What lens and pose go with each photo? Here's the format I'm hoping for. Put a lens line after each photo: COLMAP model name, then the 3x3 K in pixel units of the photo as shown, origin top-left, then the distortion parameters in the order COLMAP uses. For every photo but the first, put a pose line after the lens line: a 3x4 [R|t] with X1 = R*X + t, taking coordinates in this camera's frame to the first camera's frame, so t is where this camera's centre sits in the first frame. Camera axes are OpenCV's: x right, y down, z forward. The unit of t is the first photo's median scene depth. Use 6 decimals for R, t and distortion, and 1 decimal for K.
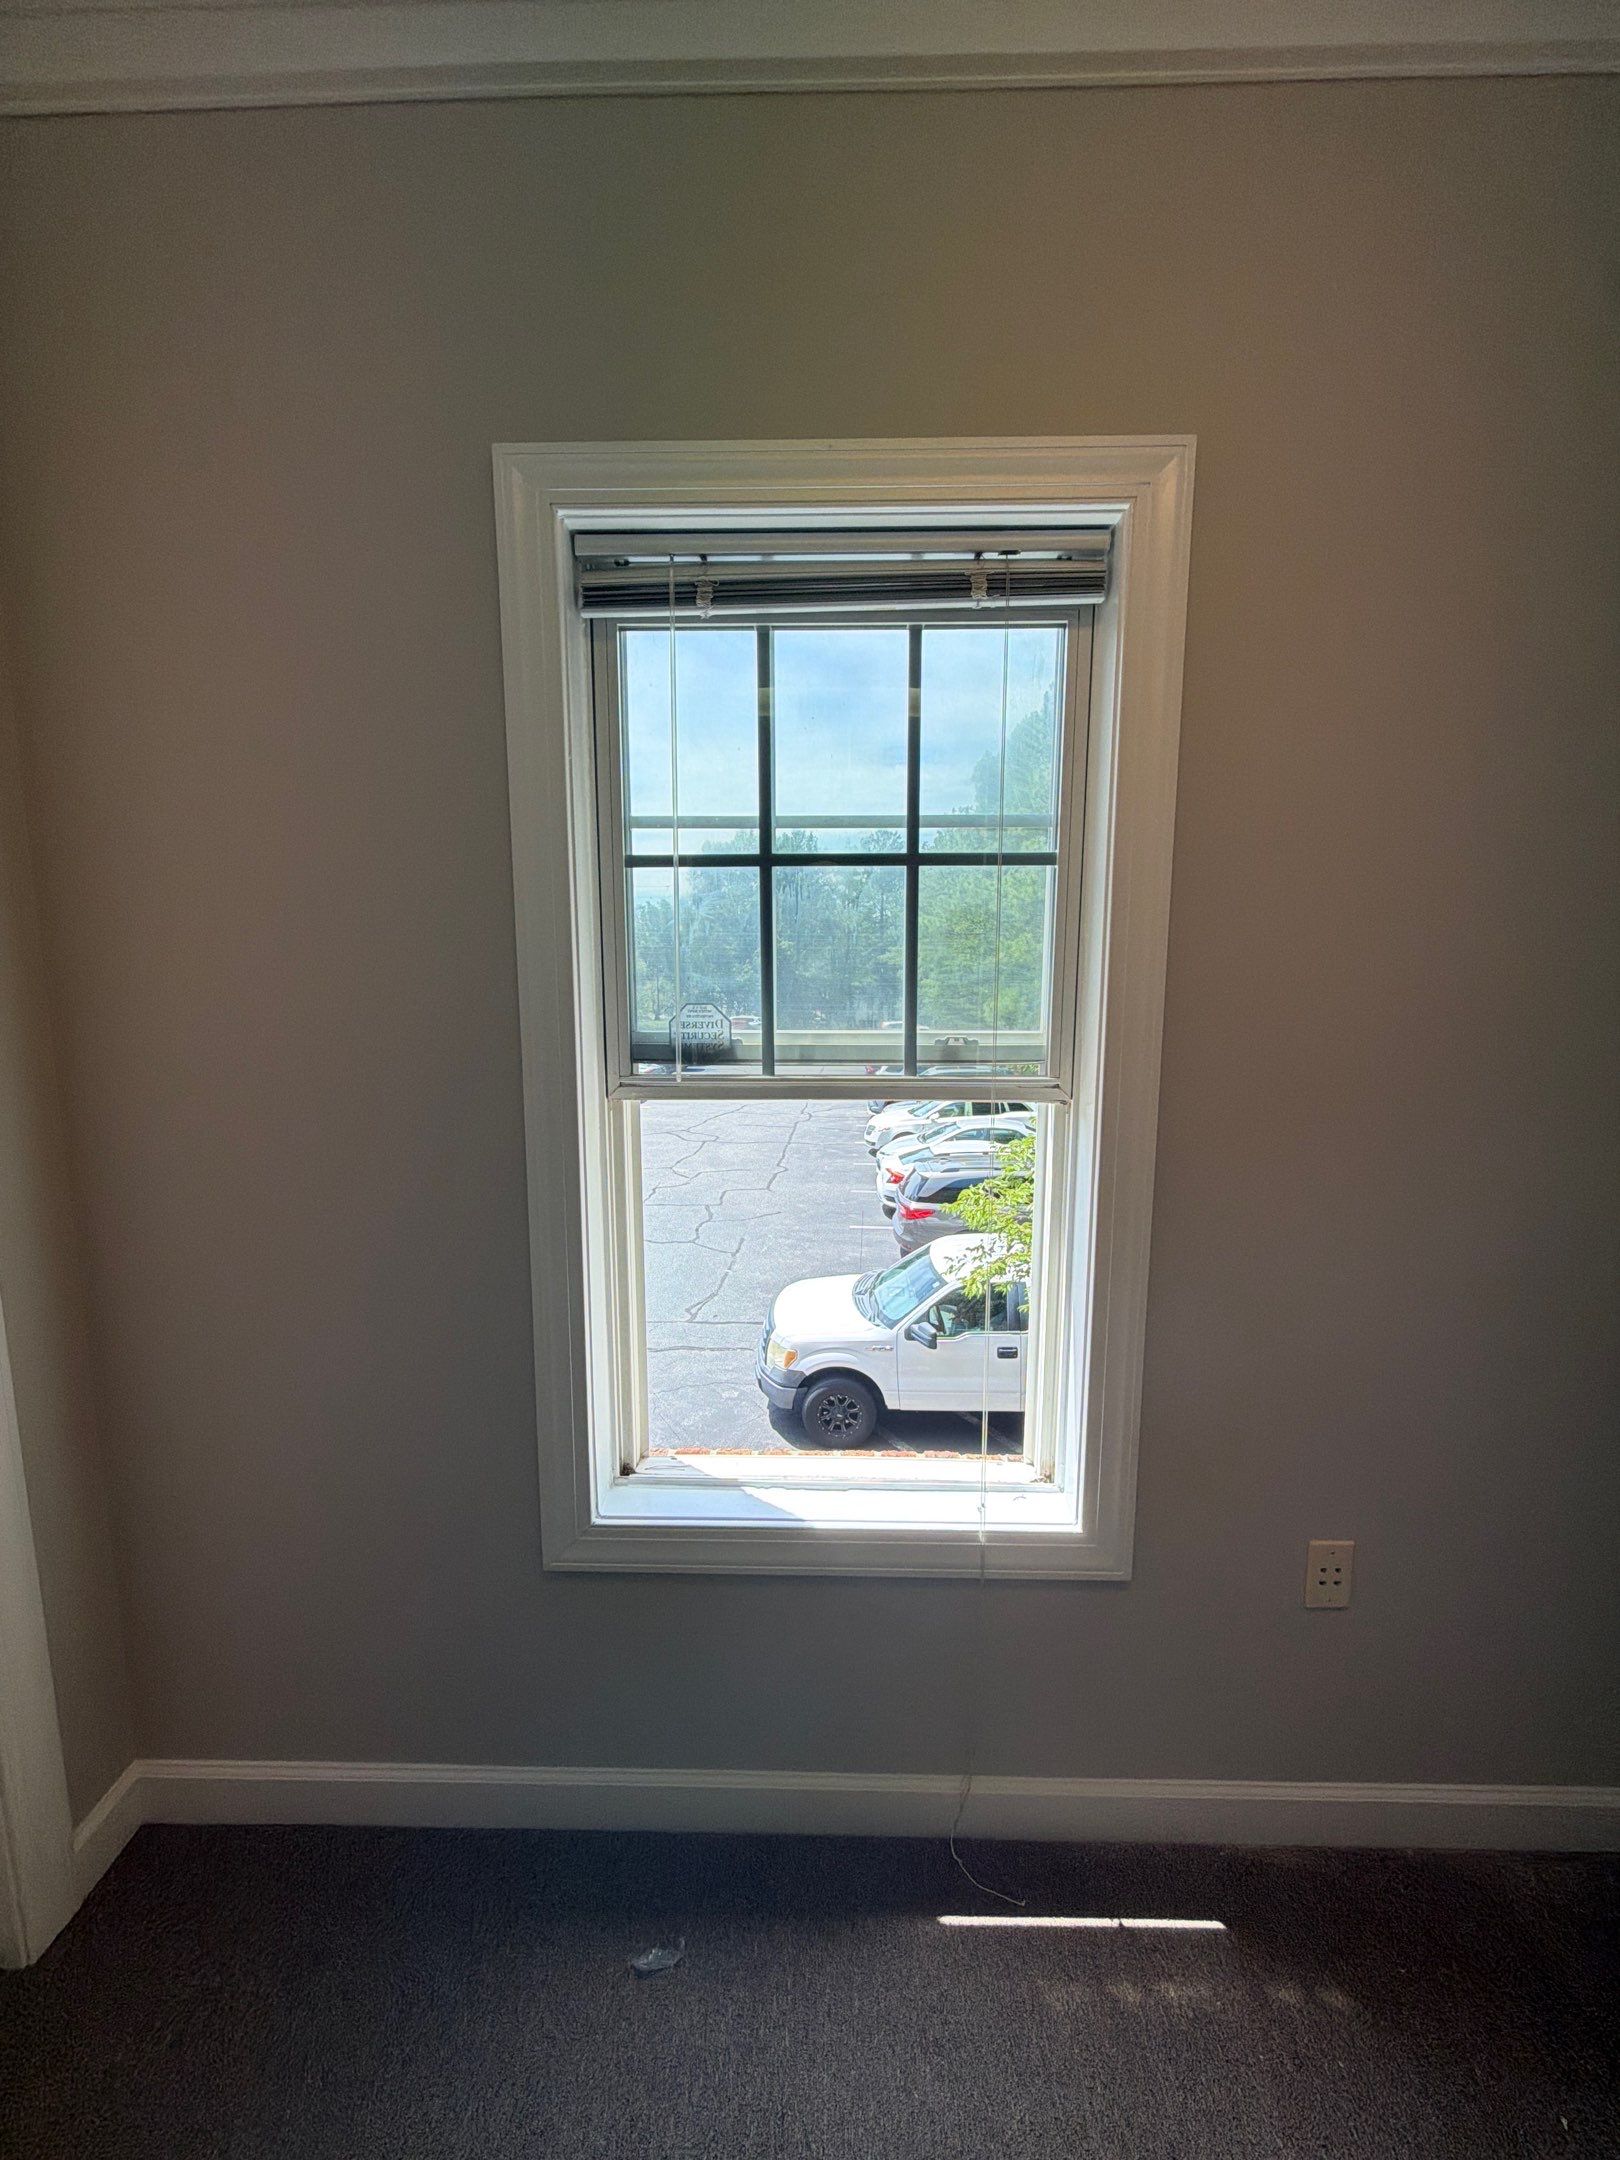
lens RADIAL K [[853.8, 0, 811.2], [0, 853.8, 1081.1], [0, 0, 1]] dist [0.004534, 0.000664]
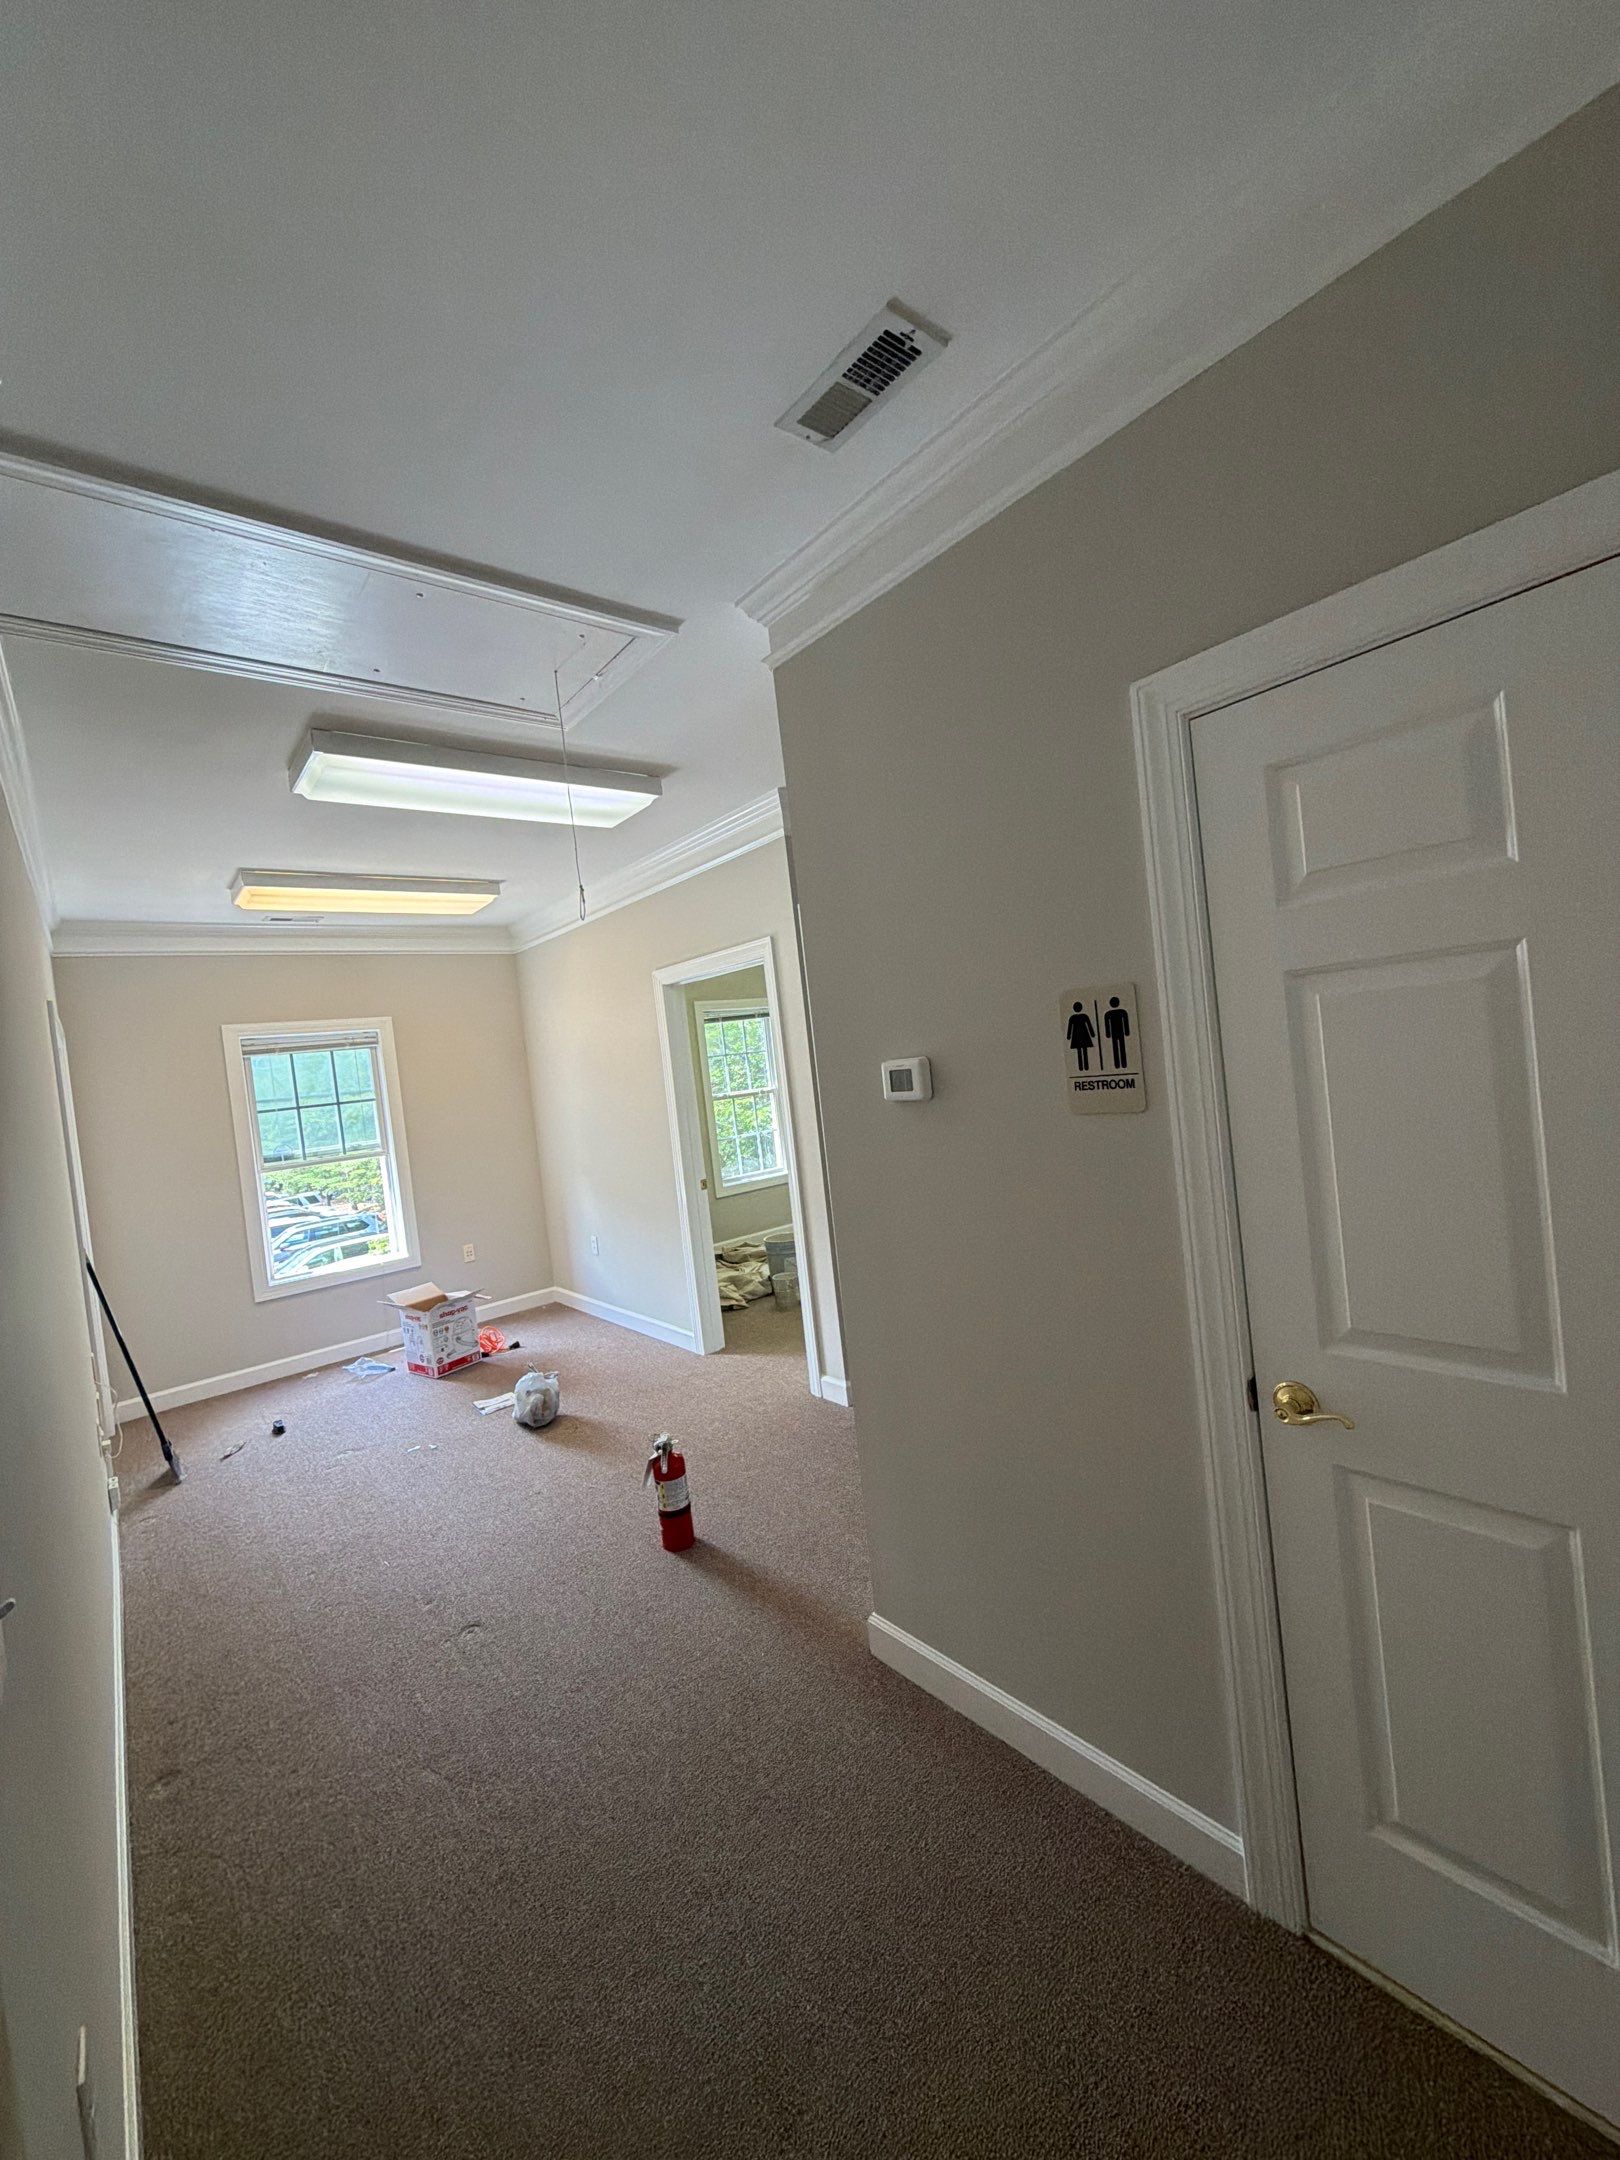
lens RADIAL K [[853.8, 0, 791.4], [0, 853.8, 1076.0], [0, 0, 1]] dist [0.004534, 0.000664]
pose [[0.761063, -0.099222, 0.641044, -0.845759], [0.198267, 0.976521, -0.084239, 0.391569], [-0.617635, 0.191209, 0.762867, -3.514061]]
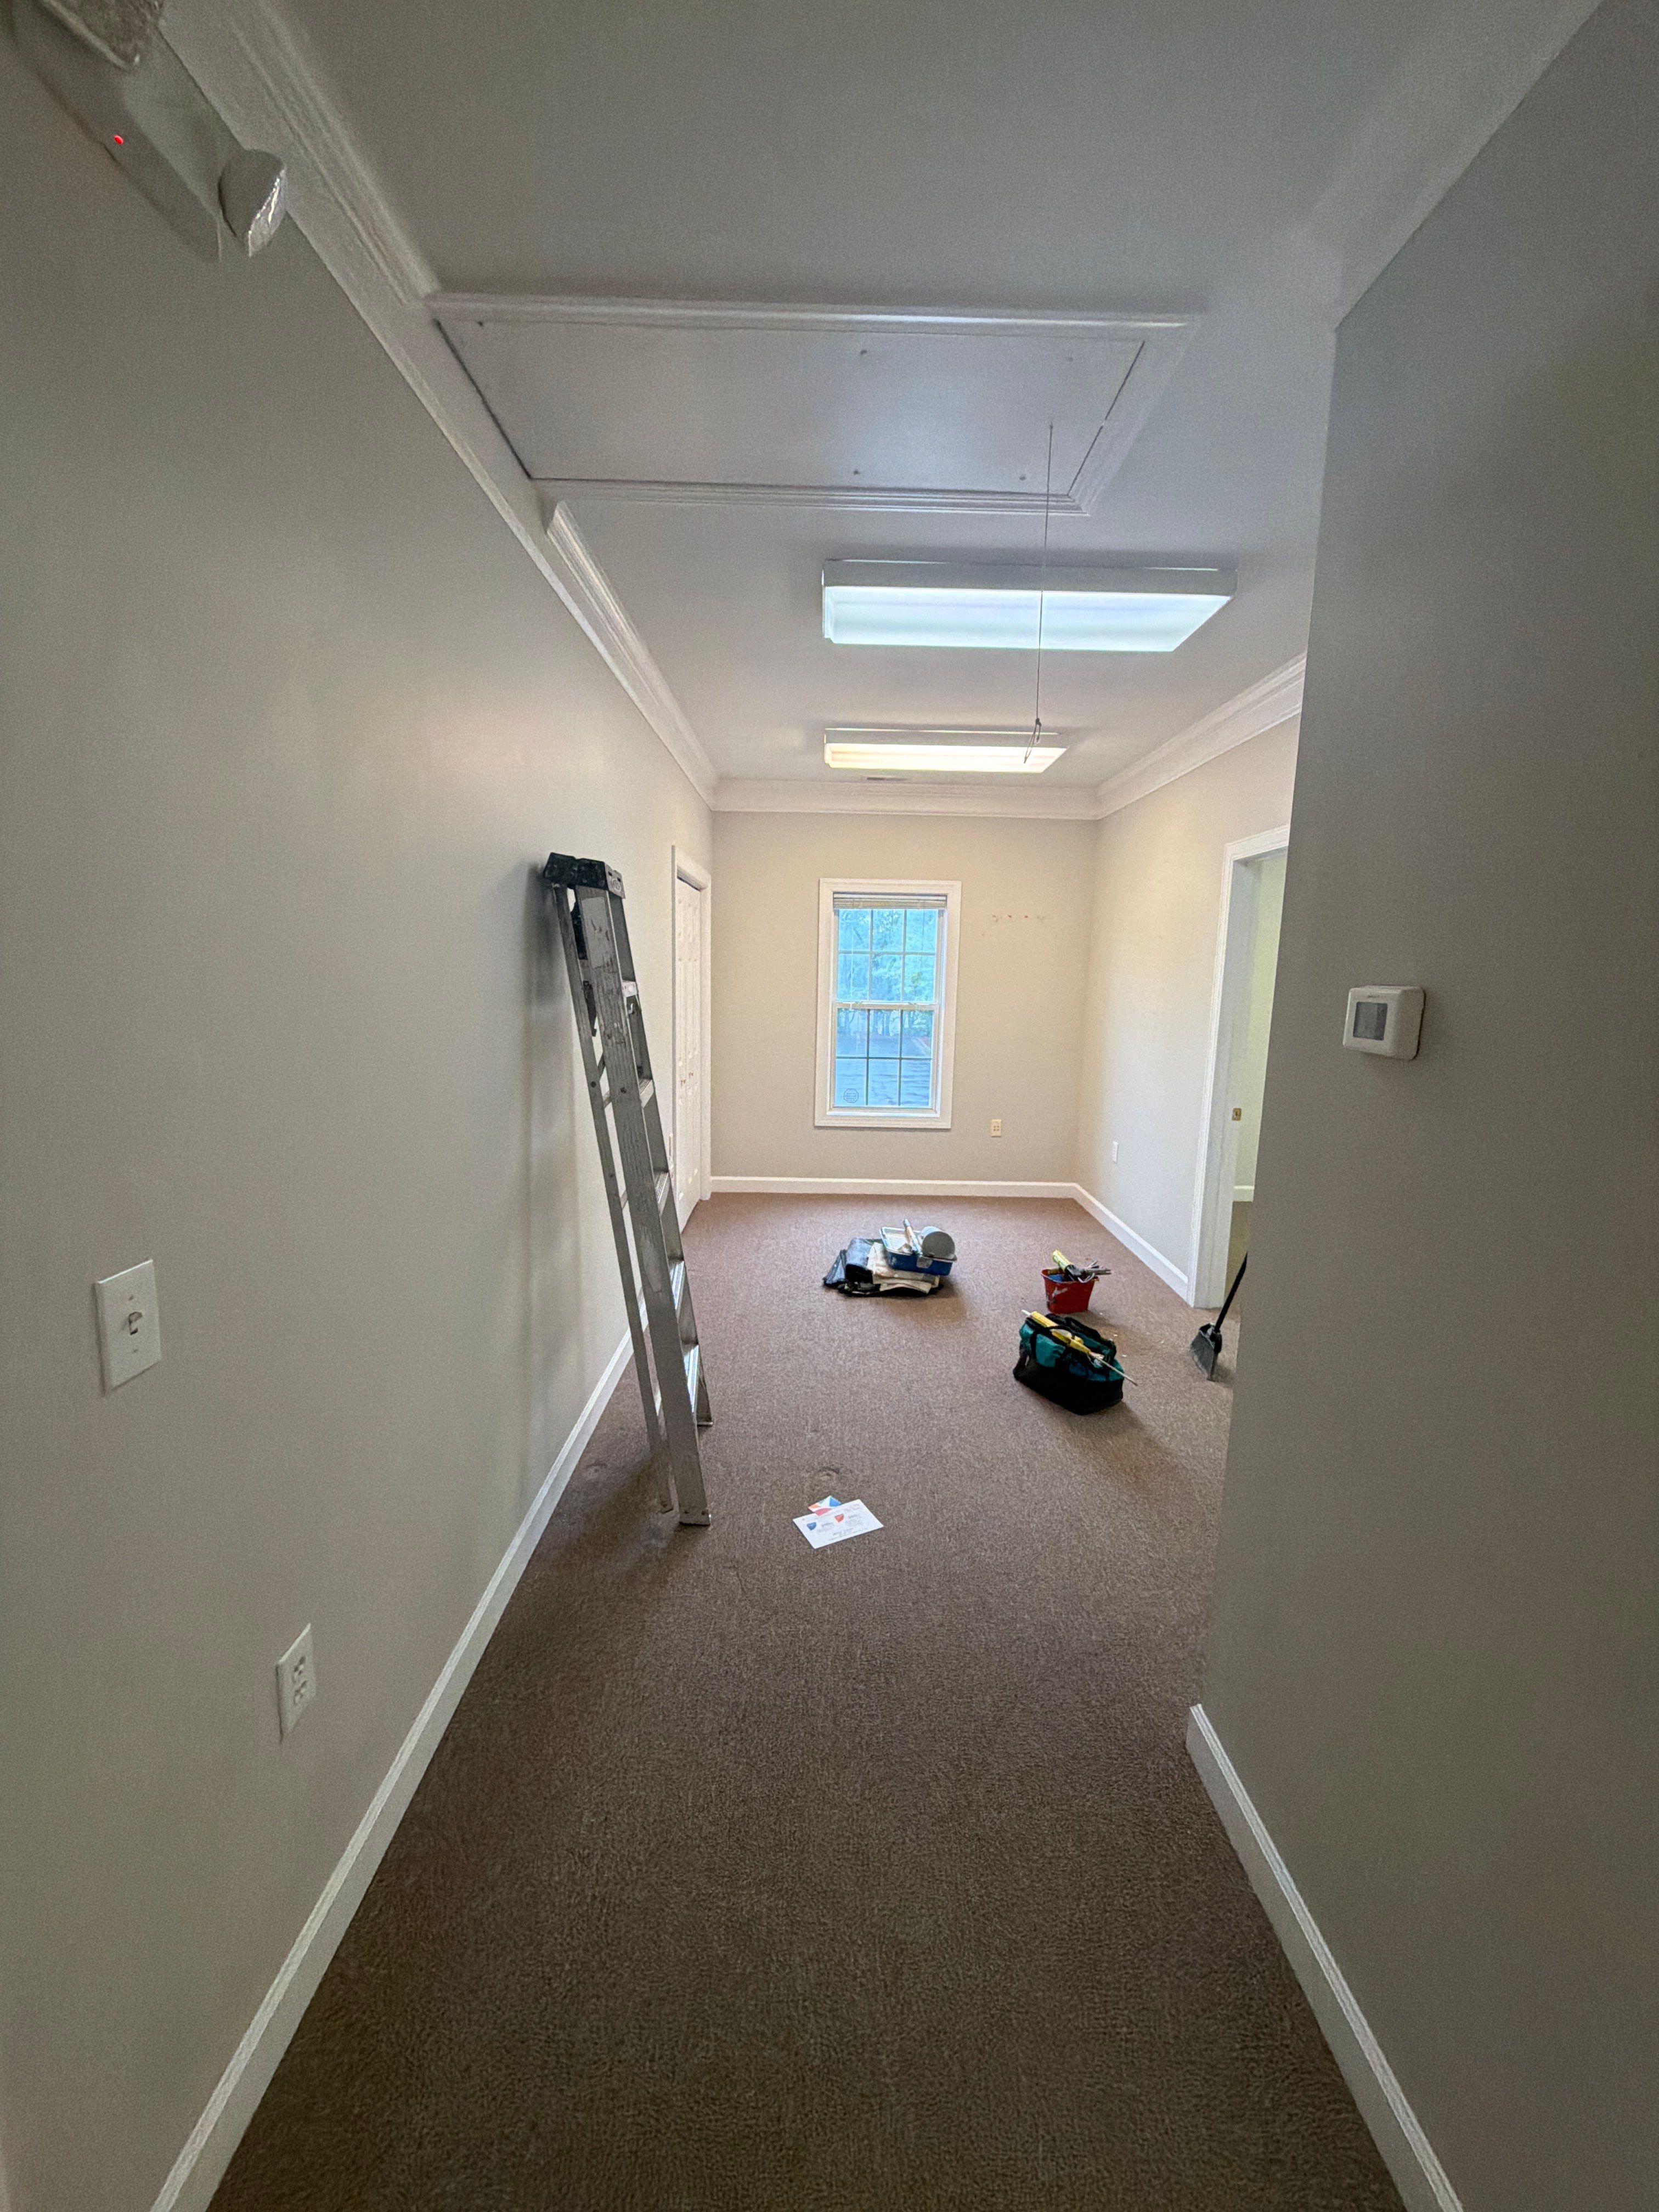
lens RADIAL K [[874.3, 0, 818.5], [0, 874.3, 1097.7], [0, 0, 1]] dist [0.004534, 0.000664]
pose [[0.999439, 0.012647, 0.031021, -0.441730], [-0.012988, 0.999857, 0.010816, 0.391751], [-0.030880, -0.011212, 0.999460, -3.434291]]
